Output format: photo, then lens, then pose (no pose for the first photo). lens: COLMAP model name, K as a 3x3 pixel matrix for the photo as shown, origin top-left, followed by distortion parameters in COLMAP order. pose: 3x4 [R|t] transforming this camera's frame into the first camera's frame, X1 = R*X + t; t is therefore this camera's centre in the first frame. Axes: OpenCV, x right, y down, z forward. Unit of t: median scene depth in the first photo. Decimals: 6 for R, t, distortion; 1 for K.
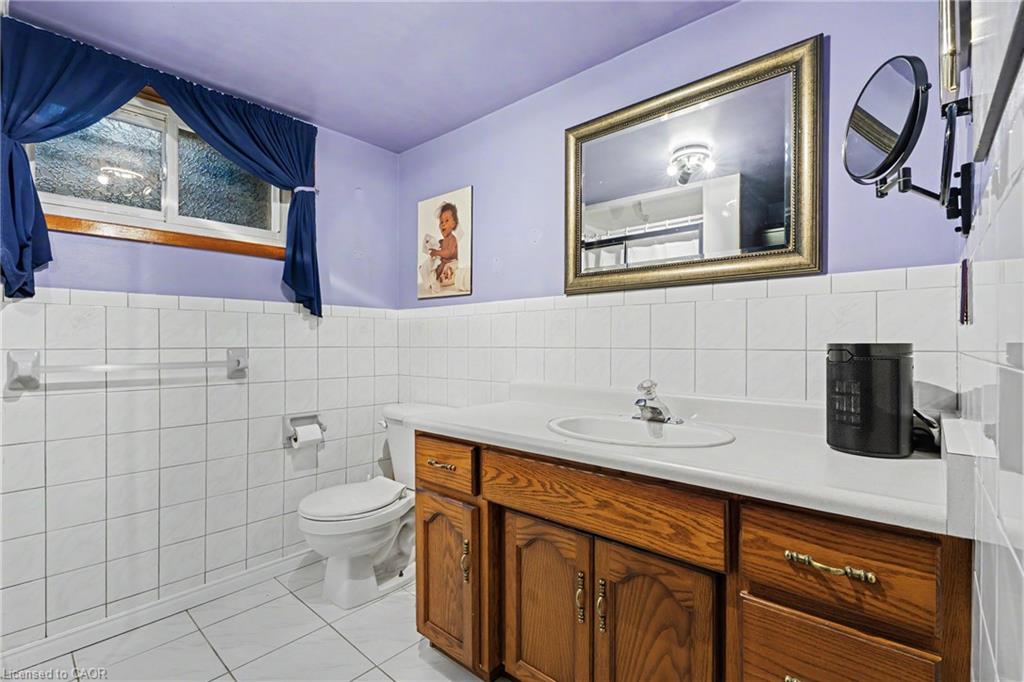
lens RADIAL K [[467.5, 0, 514.3], [0, 467.5, 342.6], [0, 0, 1]] dist [0.000806, -0.000101]
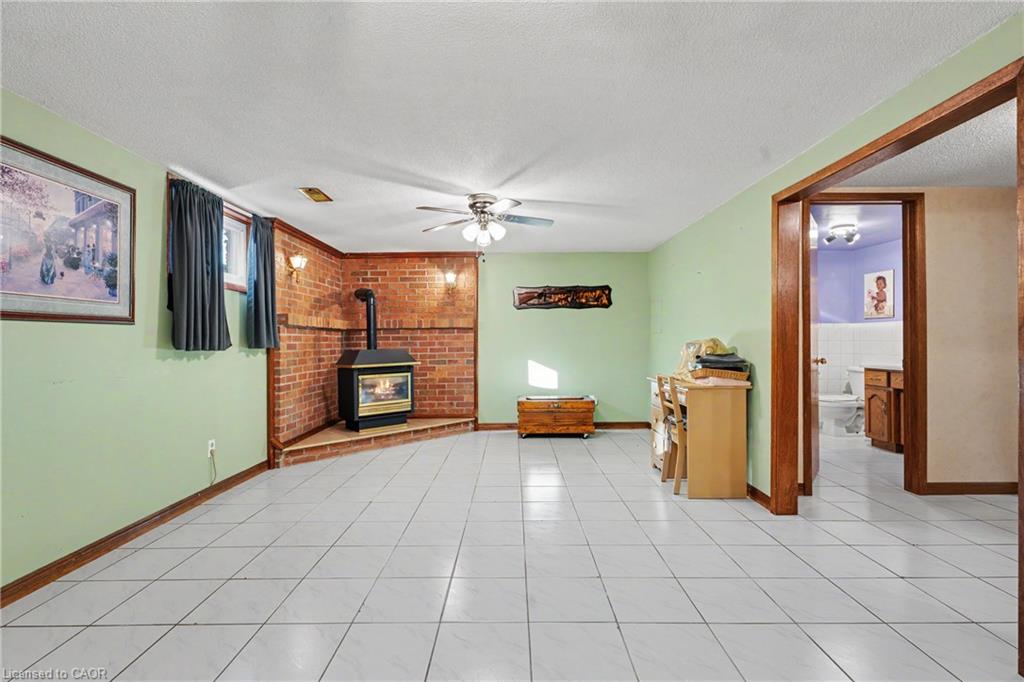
lens RADIAL K [[467.5, 0, 516.2], [0, 467.5, 342.1], [0, 0, 1]] dist [0.000806, -0.000101]
pose [[0.669497, -0.005352, -0.742796, 0.354753], [0.005537, 0.999982, -0.002214, 0.010771], [0.742795, -0.002630, 0.669514, -1.816193]]
